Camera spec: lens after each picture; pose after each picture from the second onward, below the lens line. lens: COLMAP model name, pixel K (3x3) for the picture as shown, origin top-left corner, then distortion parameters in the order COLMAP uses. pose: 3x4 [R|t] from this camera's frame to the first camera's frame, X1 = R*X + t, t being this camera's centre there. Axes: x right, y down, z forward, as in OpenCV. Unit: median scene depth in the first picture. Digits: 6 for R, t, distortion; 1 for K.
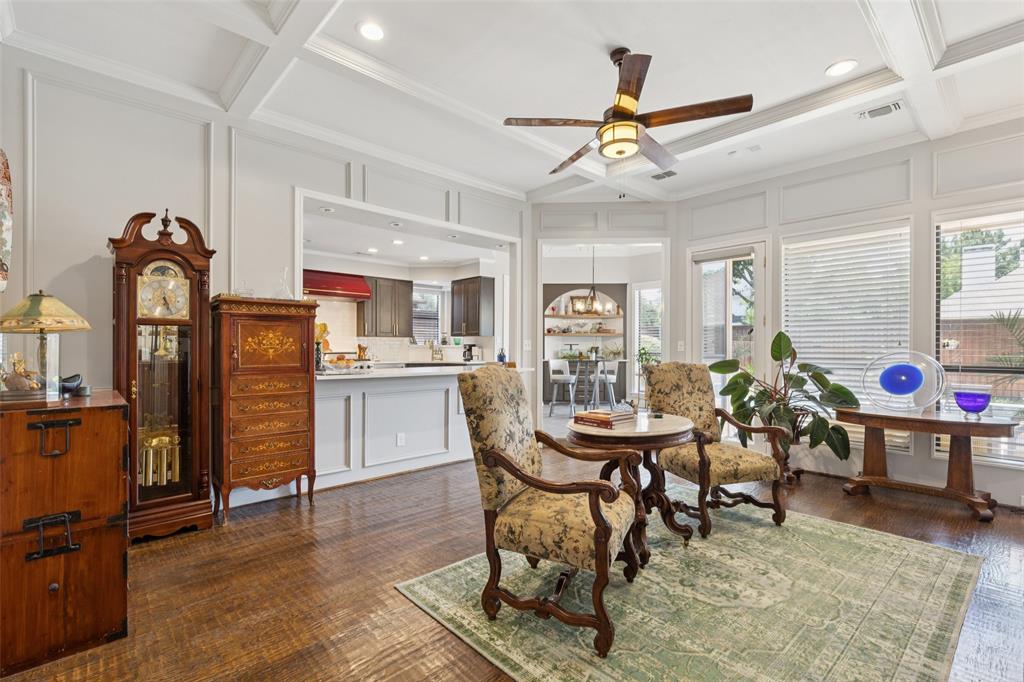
lens RADIAL K [[469.6, 0, 513.3], [0, 469.6, 351.6], [0, 0, 1]] dist [0.003140, -0.000024]
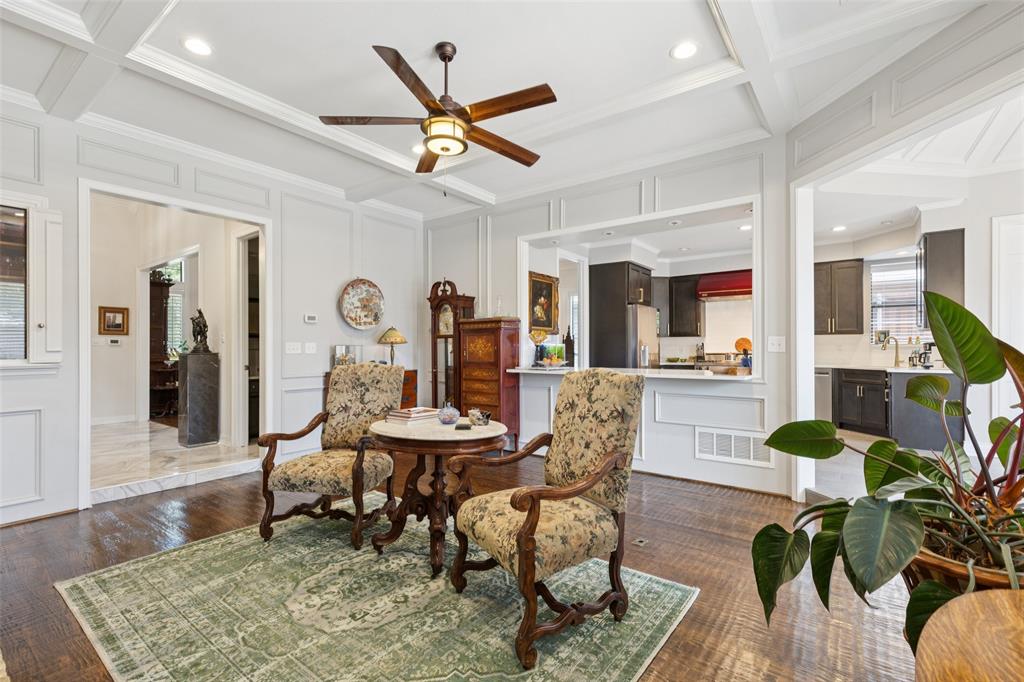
lens RADIAL K [[461.5, 0, 519.4], [0, 461.5, 347.3], [0, 0, 1]] dist [-0.000185, -0.000392]
pose [[0.189750, -0.007613, -0.981803, 1.185879], [0.000773, 0.999971, -0.007604, -0.004414], [0.981832, 0.000684, 0.189750, 0.957328]]
